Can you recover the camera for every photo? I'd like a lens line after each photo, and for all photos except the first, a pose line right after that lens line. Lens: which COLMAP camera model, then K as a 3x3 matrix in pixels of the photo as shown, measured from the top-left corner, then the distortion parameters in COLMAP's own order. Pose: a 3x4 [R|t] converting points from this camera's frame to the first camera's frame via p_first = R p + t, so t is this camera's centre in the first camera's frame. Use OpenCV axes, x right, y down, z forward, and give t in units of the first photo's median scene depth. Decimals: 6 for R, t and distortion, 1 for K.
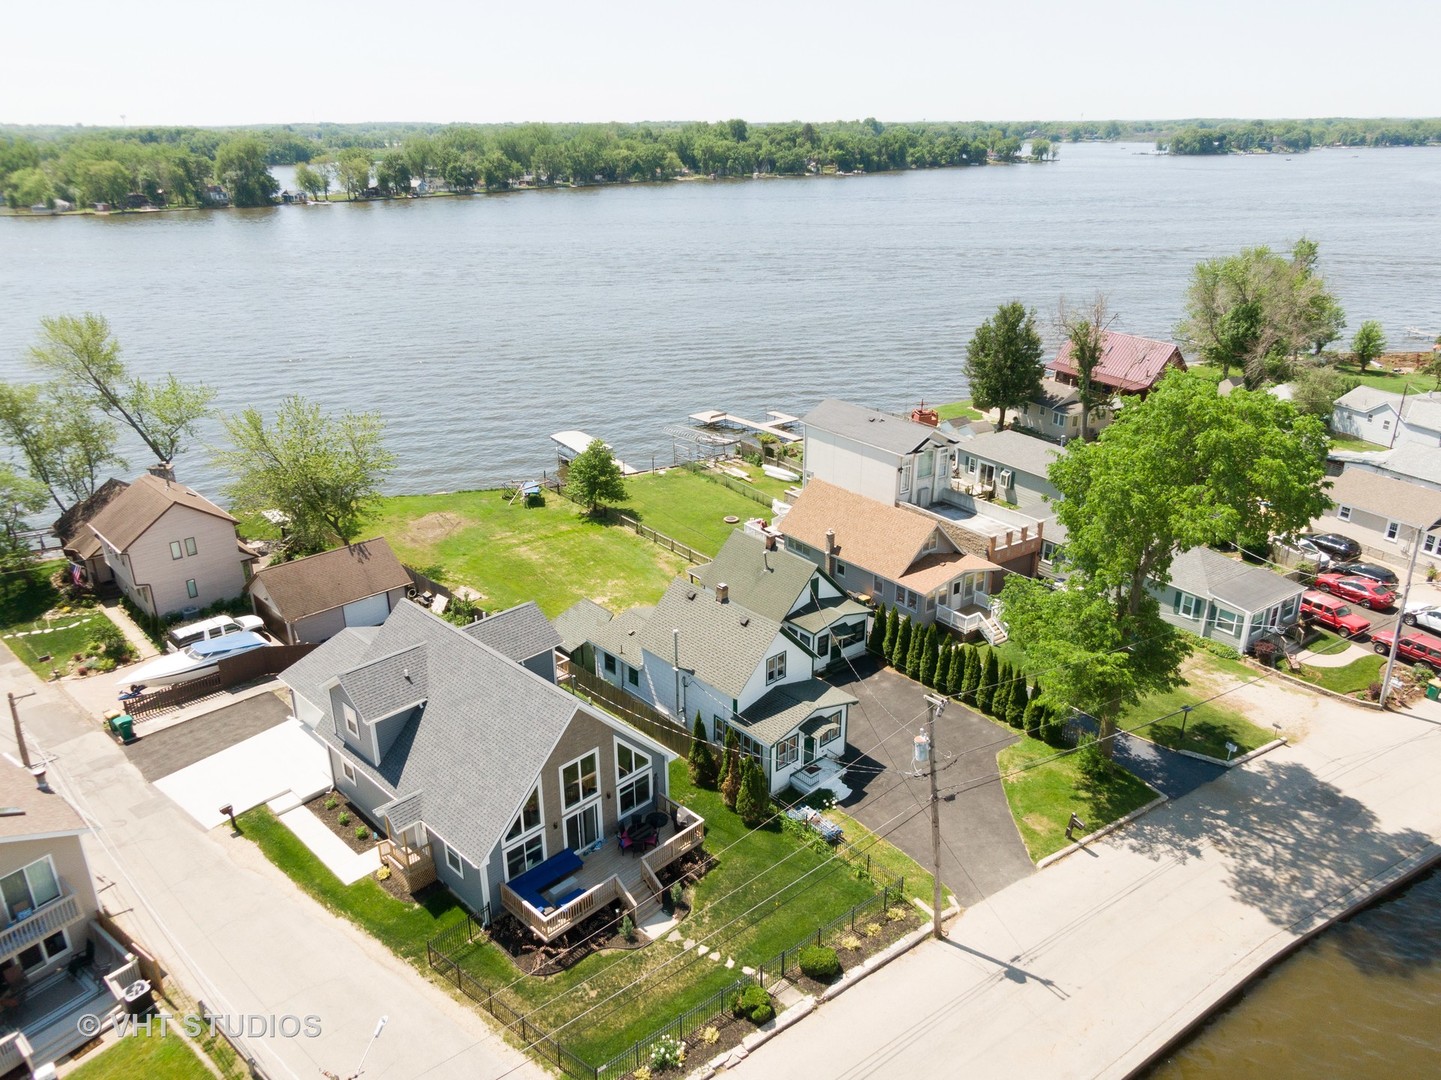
lens RADIAL K [[1040.0, 0, 722.5], [0, 1040.0, 535.9], [0, 0, 1]] dist [0.005661, -0.009175]
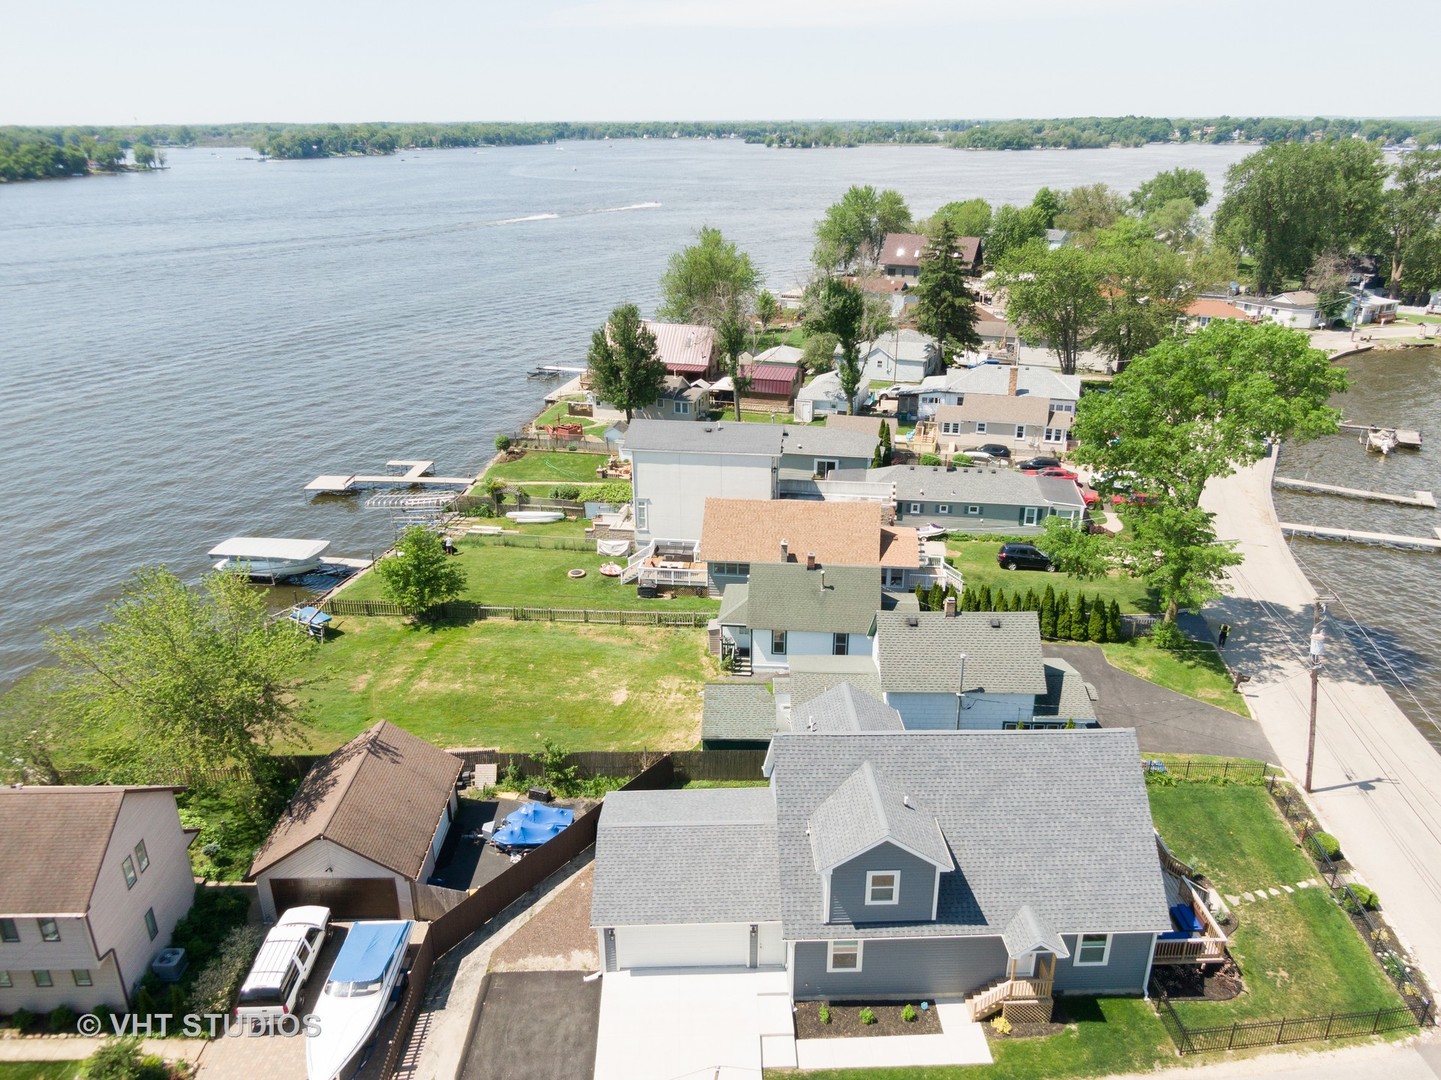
lens RADIAL K [[1035.6, 0, 719.0], [0, 1035.6, 555.0], [0, 0, 1]] dist [-0.003385, -0.005644]
pose [[0.687640, -0.277145, 0.671075, -0.105933], [0.267323, 0.955994, 0.120891, -0.022437], [-0.675048, 0.096264, 0.731467, 0.057986]]
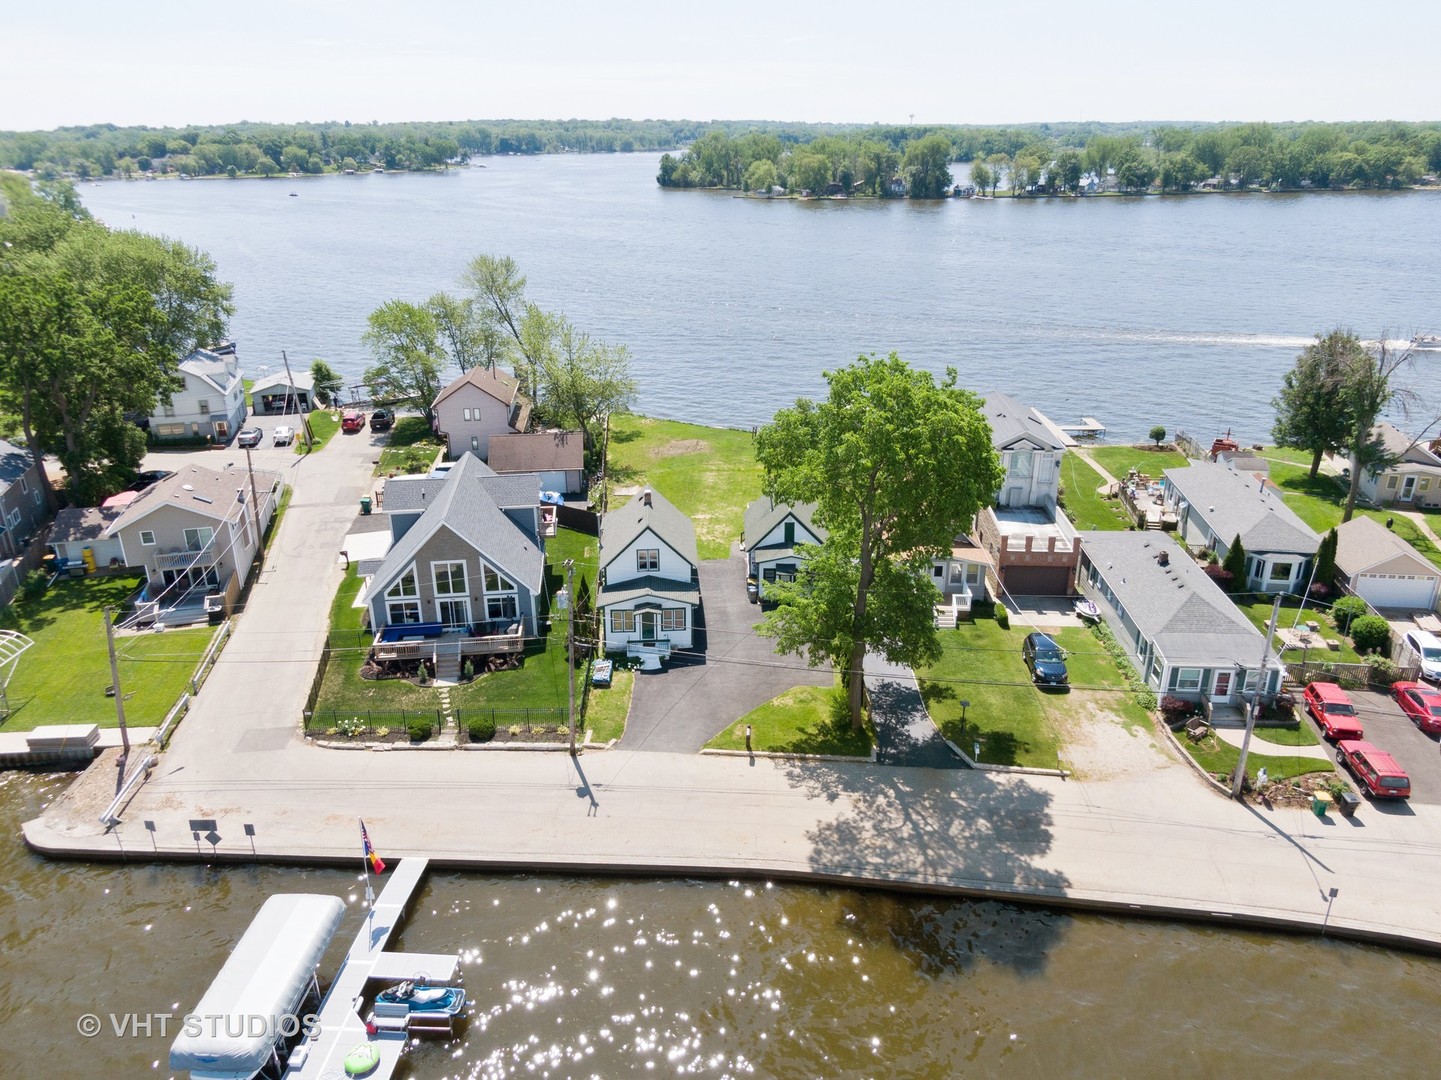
lens RADIAL K [[1040.0, 0, 722.5], [0, 1040.0, 535.9], [0, 0, 1]] dist [0.005661, -0.009175]
pose [[0.783626, 0.228929, -0.577514, 0.108652], [-0.228243, 0.970704, 0.075090, -0.002244], [0.577785, 0.072971, 0.812920, 0.002786]]
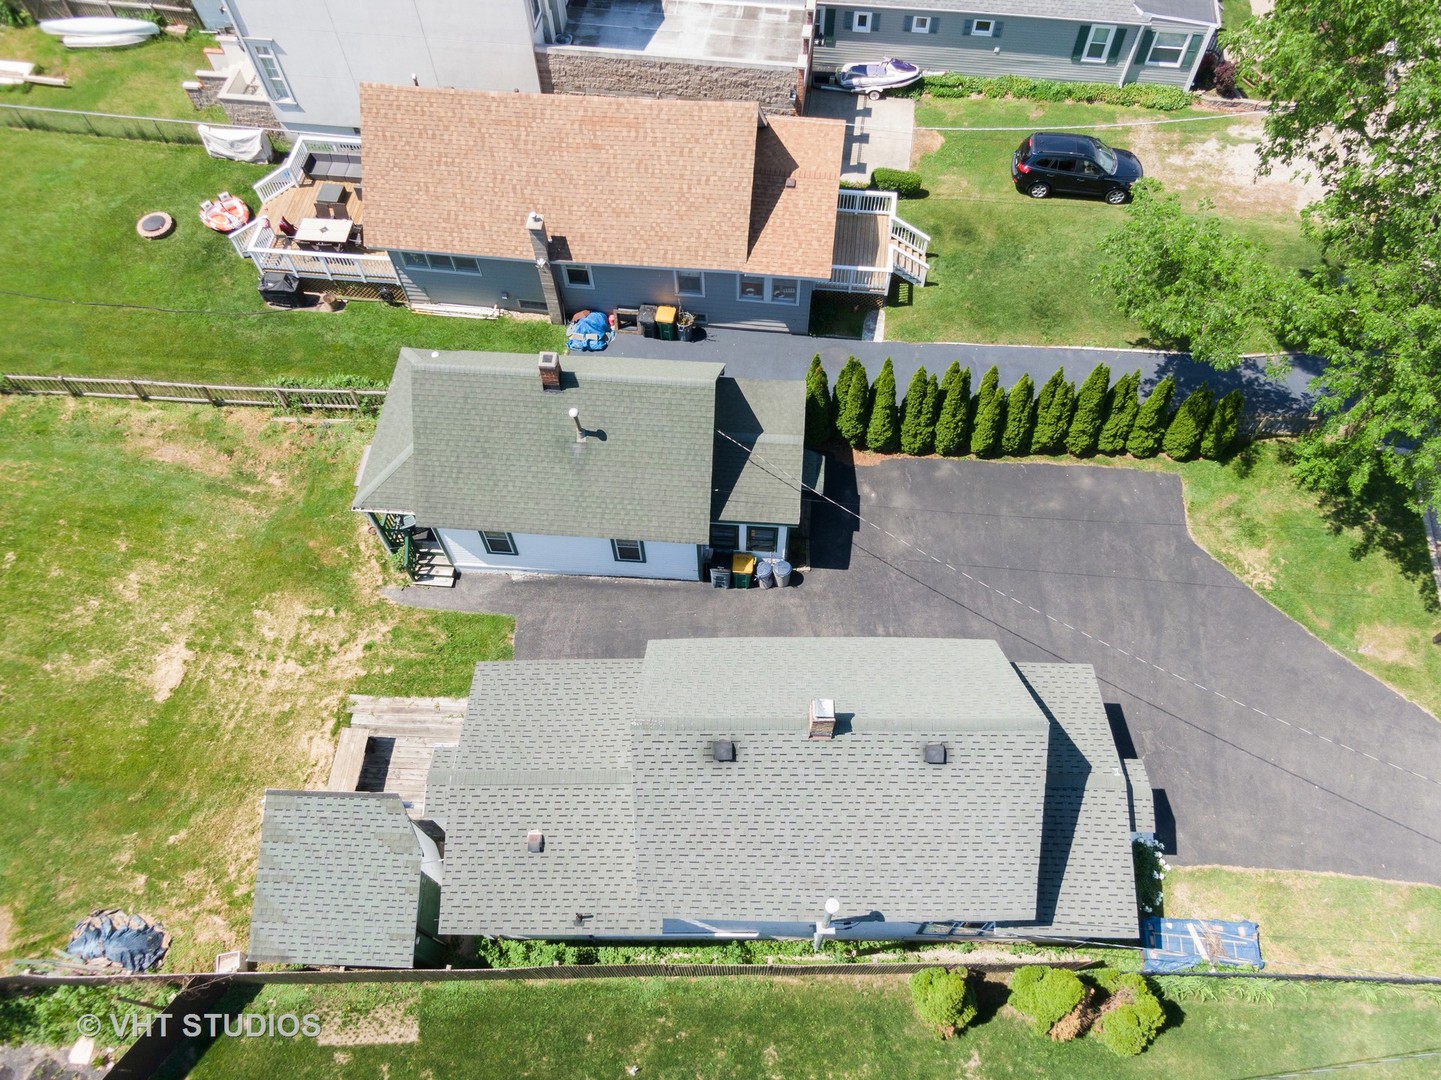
lens RADIAL K [[1040.0, 0, 722.5], [0, 1040.0, 535.9], [0, 0, 1]] dist [0.005661, -0.009175]
pose [[0.675944, -0.641036, 0.363556, -0.015747], [0.277688, 0.678511, 0.680082, -0.033900], [-0.682634, -0.358742, 0.636643, 0.109148]]
